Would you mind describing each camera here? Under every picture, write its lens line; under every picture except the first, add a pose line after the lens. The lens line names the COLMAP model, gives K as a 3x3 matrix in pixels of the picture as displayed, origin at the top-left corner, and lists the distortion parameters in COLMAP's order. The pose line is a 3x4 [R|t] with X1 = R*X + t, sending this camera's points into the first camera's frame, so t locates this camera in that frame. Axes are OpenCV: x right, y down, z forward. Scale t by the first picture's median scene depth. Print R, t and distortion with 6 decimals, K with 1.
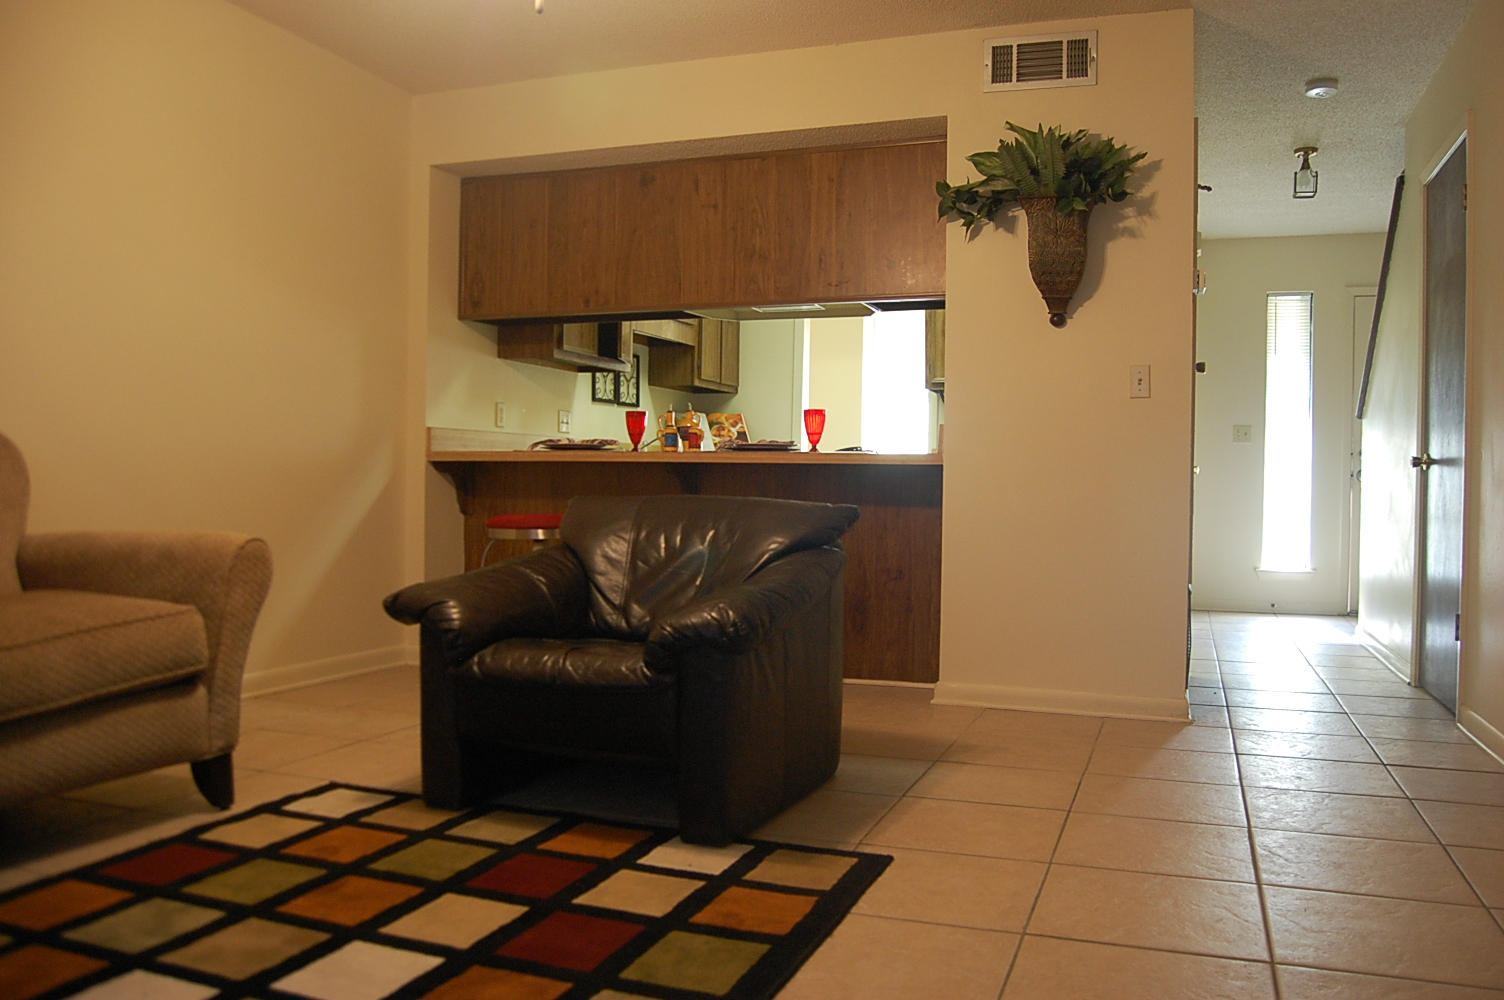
lens RADIAL K [[1172.0, 0, 767.1], [0, 1172.0, 499.1], [0, 0, 1]] dist [-0.089192, 0.041070]
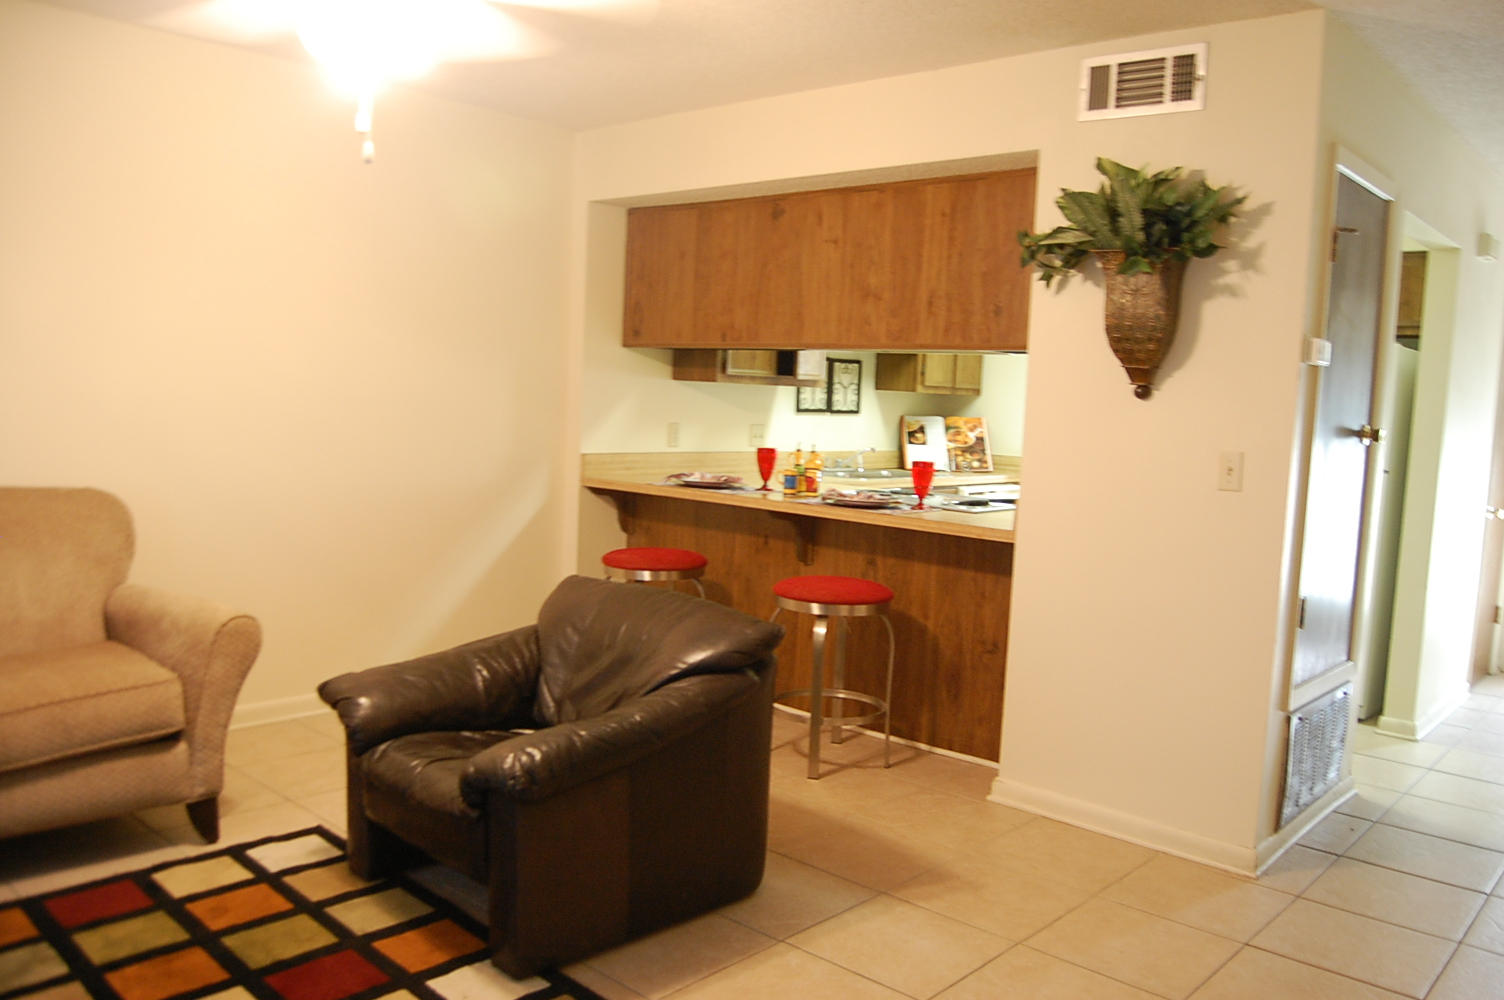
lens RADIAL K [[1172.0, 0, 766.3], [0, 1172.0, 502.9], [0, 0, 1]] dist [-0.089192, 0.041070]
pose [[0.926305, 0.062367, -0.371576, 0.308068], [-0.036923, 0.996484, 0.075209, -0.122890], [0.374960, -0.055947, 0.925351, 0.095795]]
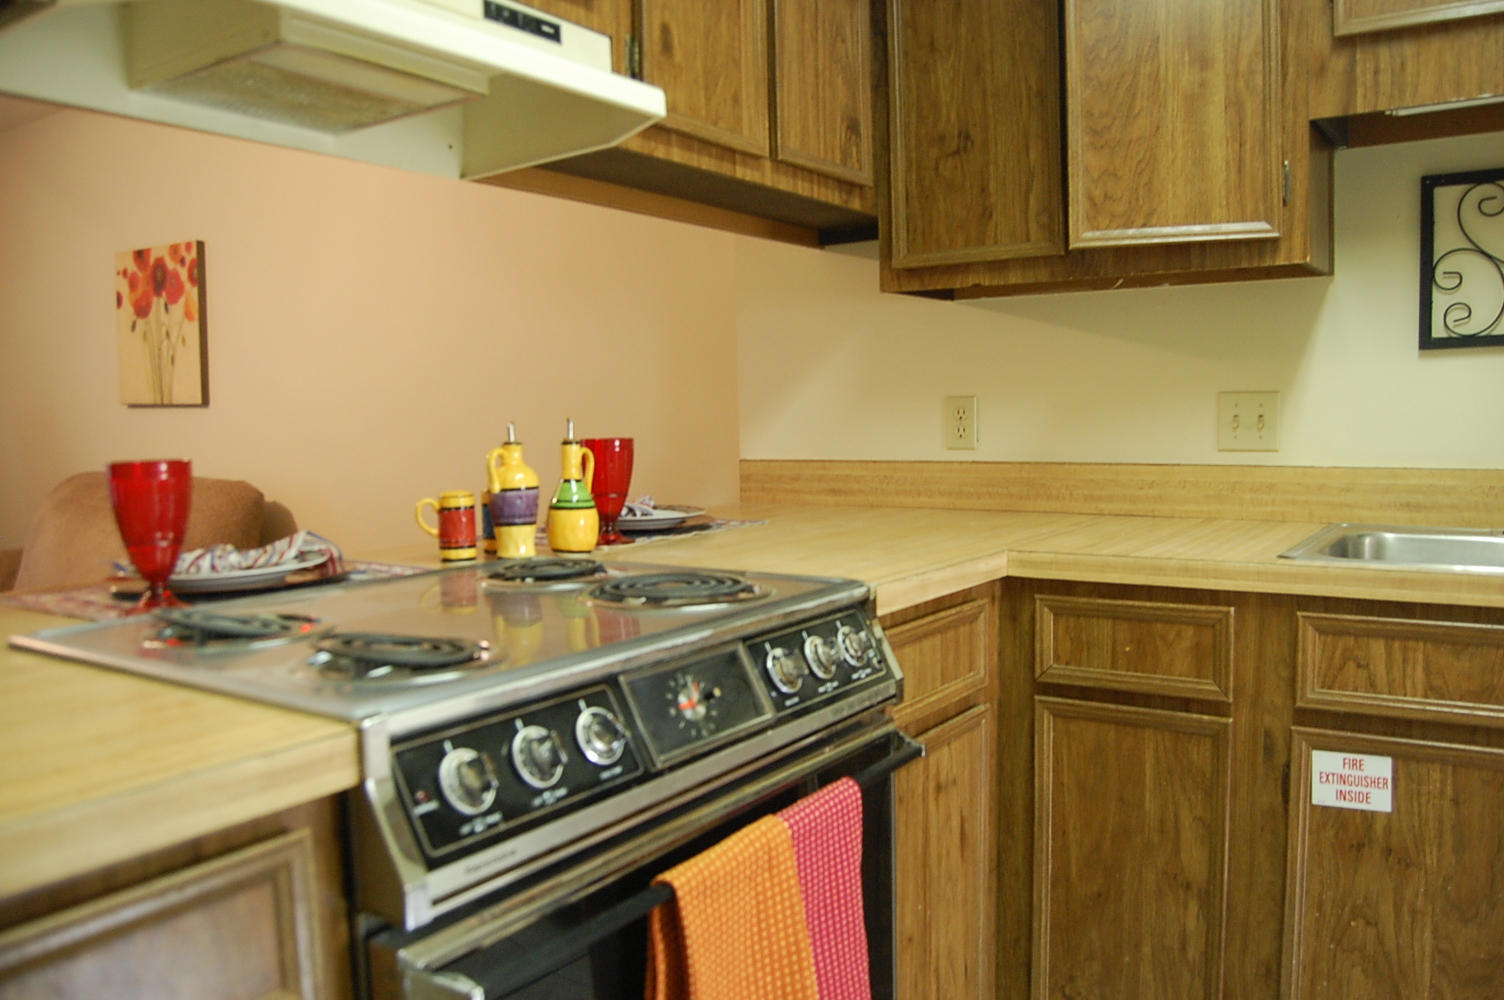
lens RADIAL K [[1172.0, 0, 758.1], [0, 1172.0, 500.9], [0, 0, 1]] dist [-0.089192, 0.041070]
pose [[-0.236068, 0.062977, -0.969694, 0.316186], [-0.000111, 0.997896, 0.064836, -0.094177], [0.971737, 0.015413, -0.235564, 1.361937]]
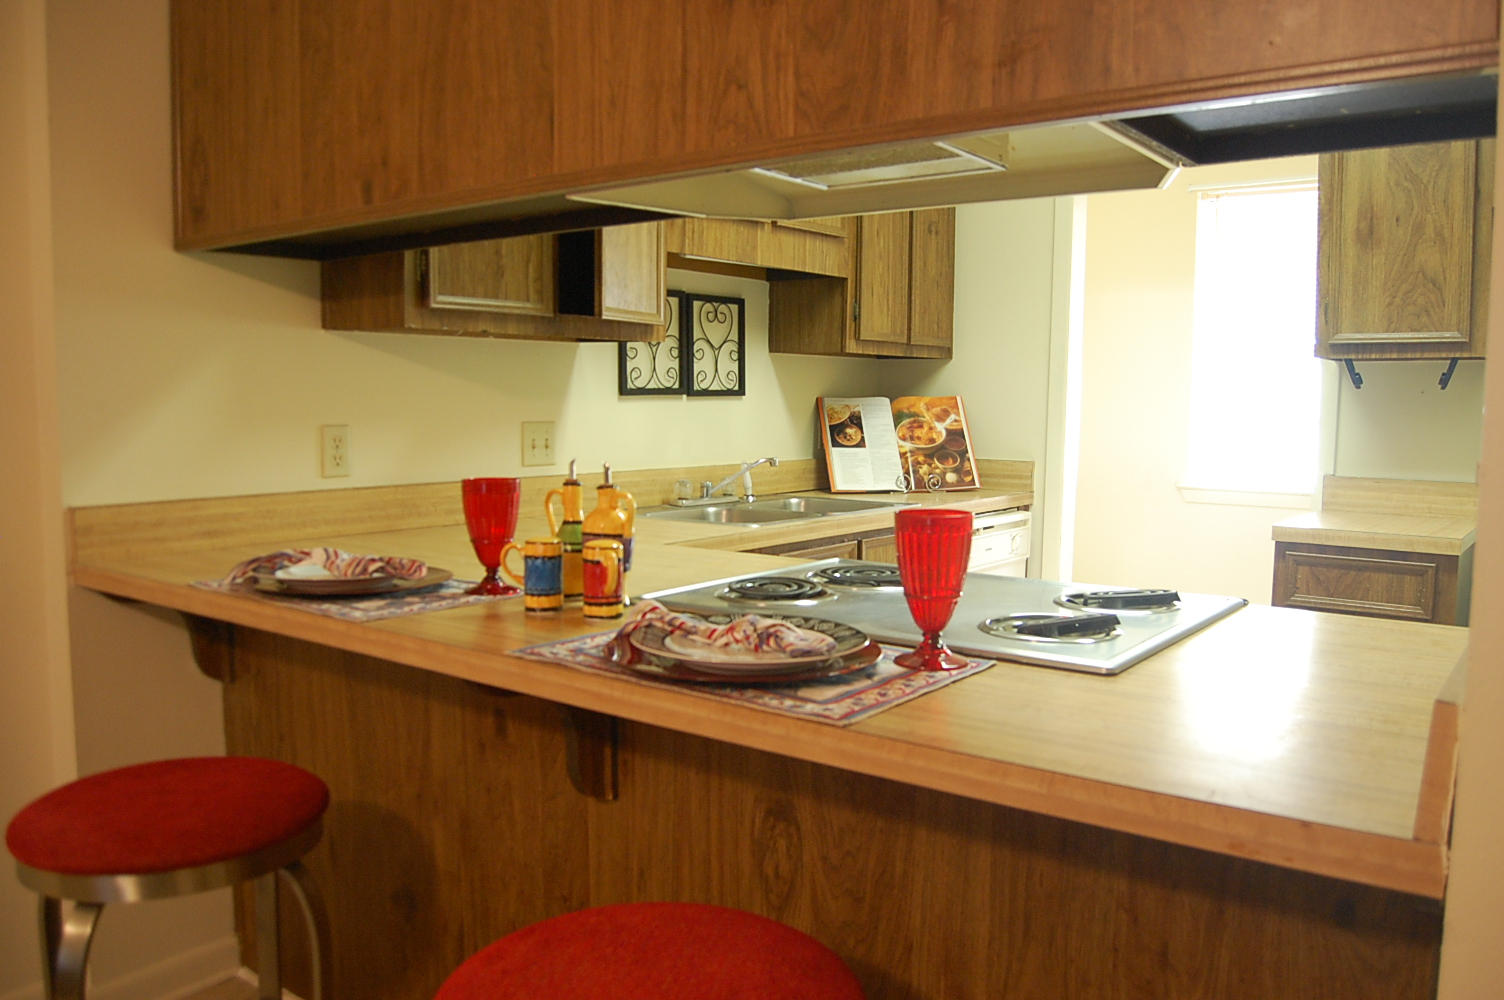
lens RADIAL K [[1172.0, 0, 777.2], [0, 1172.0, 504.8], [0, 0, 1]] dist [-0.089192, 0.041070]
pose [[0.958825, 0.020854, -0.283232, 0.096685], [0.000377, 0.997206, 0.074699, -0.112704], [0.283999, -0.071730, 0.956138, 0.797966]]
